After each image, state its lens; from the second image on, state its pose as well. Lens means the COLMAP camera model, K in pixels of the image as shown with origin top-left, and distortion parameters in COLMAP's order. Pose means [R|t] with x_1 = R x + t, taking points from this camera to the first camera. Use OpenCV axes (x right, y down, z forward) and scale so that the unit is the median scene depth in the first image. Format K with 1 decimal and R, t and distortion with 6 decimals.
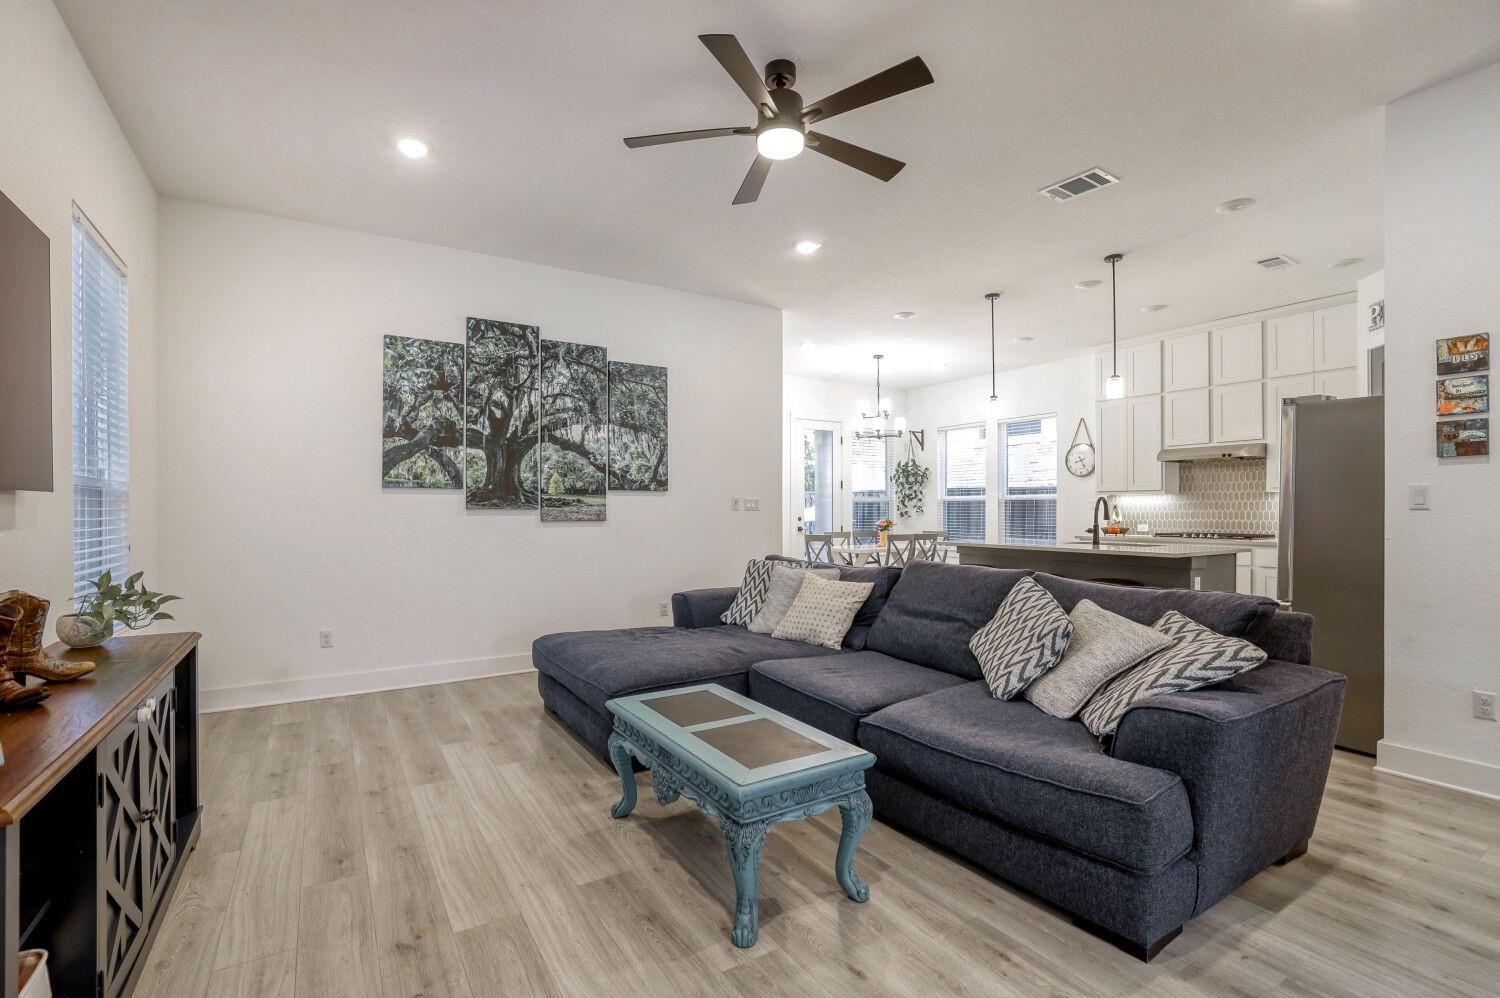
lens RADIAL K [[679.8, 0, 733.9], [0, 679.8, 509.3], [0, 0, 1]] dist [-0.022970, -0.000095]
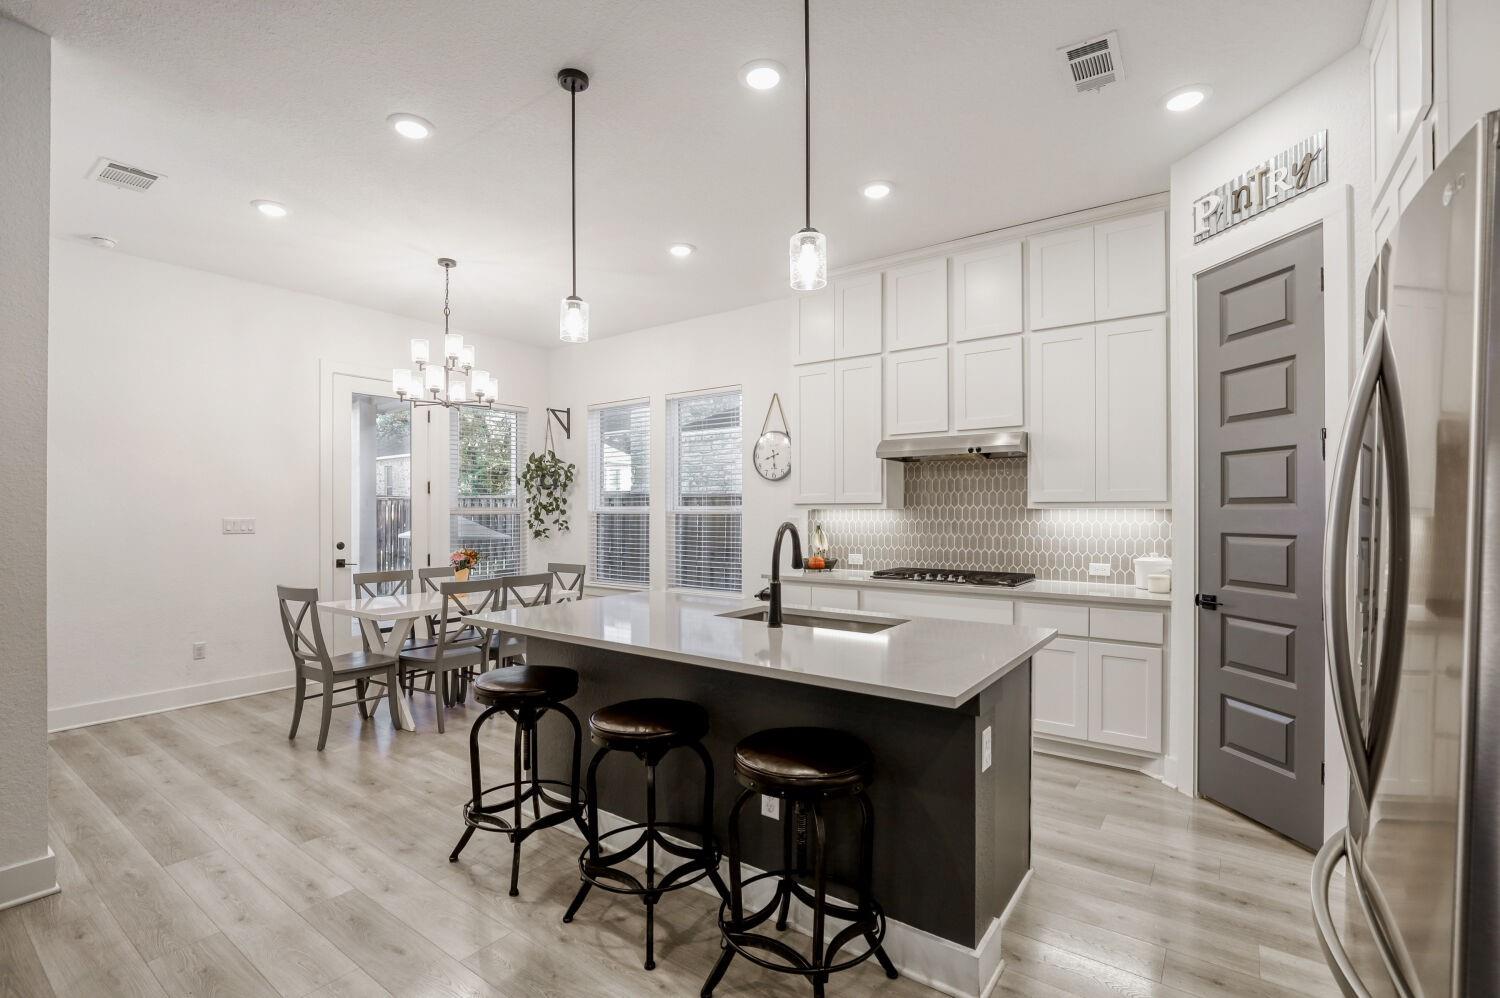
lens RADIAL K [[679.8, 0, 739.2], [0, 679.8, 504.3], [0, 0, 1]] dist [-0.022970, -0.000095]
pose [[0.925622, 0.005318, 0.378413, 0.278153], [-0.001032, 0.999933, -0.011528, -0.021223], [-0.378449, 0.010280, 0.925565, 0.476576]]
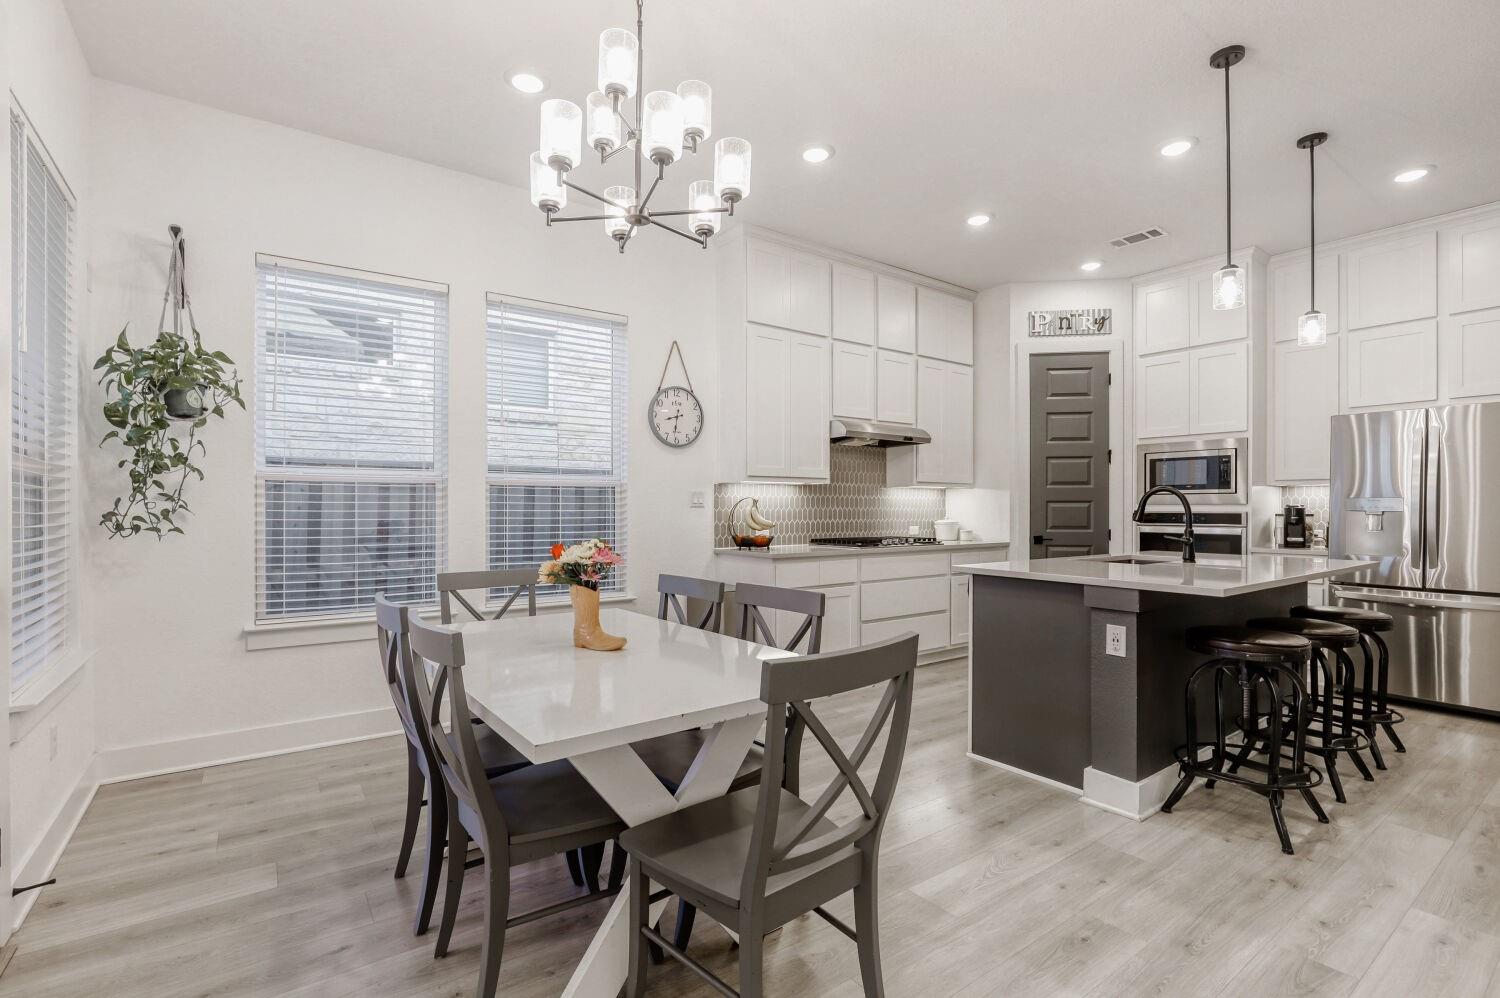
lens RADIAL K [[679.8, 0, 734.1], [0, 679.8, 499.3], [0, 0, 1]] dist [-0.022970, -0.000095]
pose [[-0.060267, 0.012501, 0.998104, -0.056144], [-0.002855, 0.999915, -0.012696, 0.002030], [-0.998178, -0.003615, -0.060226, 1.211953]]
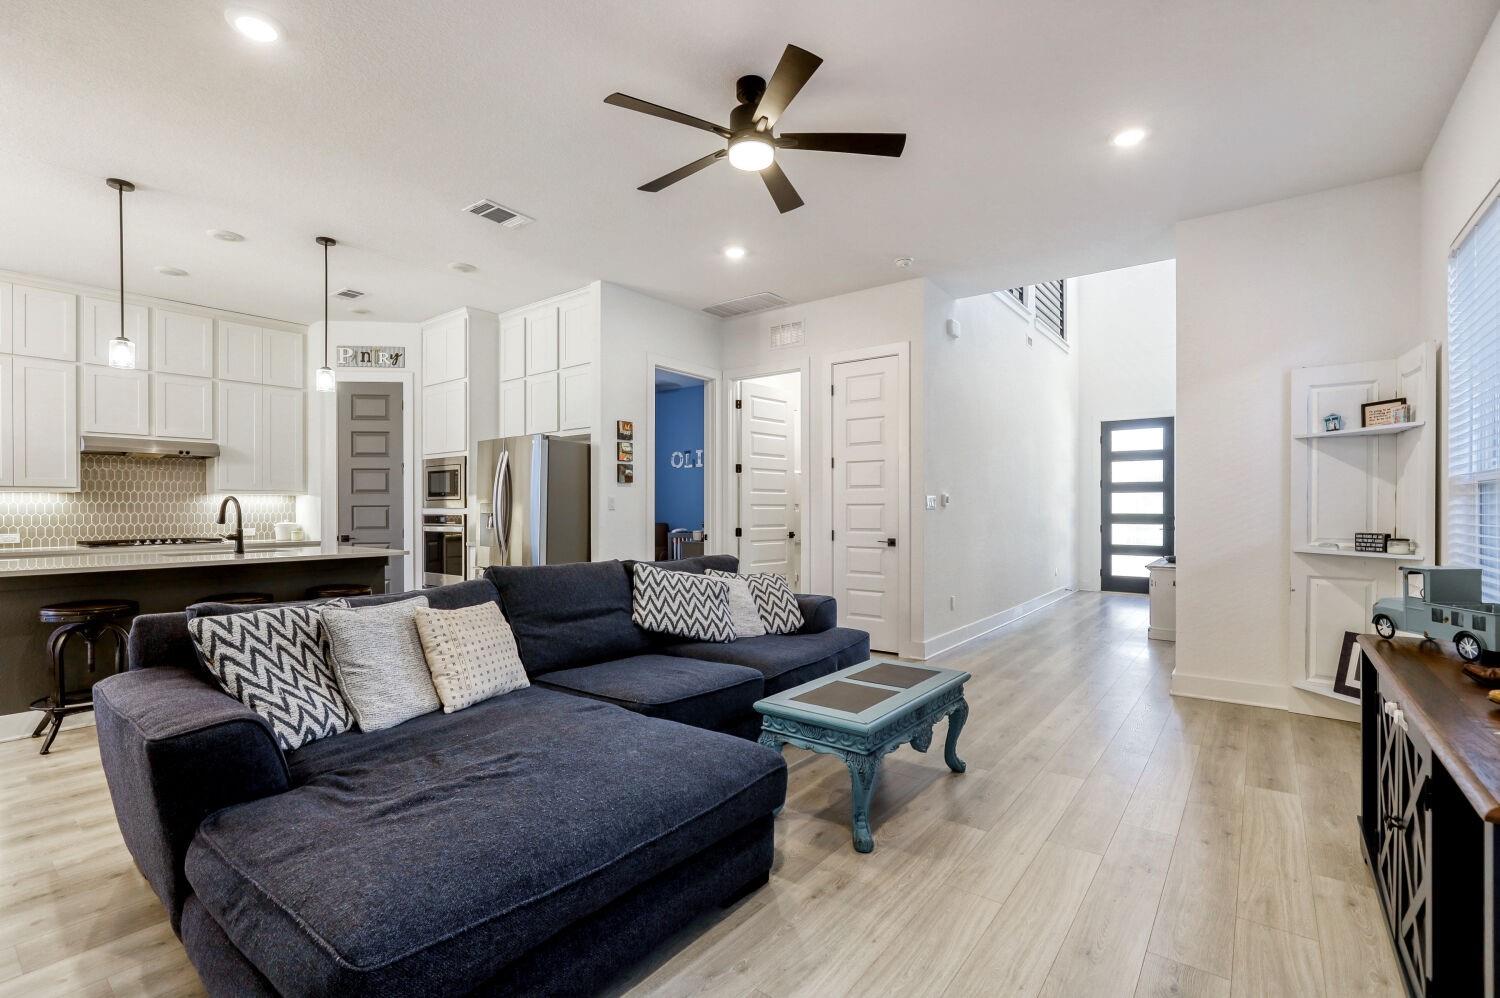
lens RADIAL K [[679.8, 0, 746.7], [0, 679.8, 508.0], [0, 0, 1]] dist [-0.022970, -0.000095]
pose [[-0.355370, 0.003956, 0.934717, -0.380289], [0.003646, 0.999989, -0.002846, 0.000695], [-0.934719, 0.002396, -0.355380, 0.583715]]
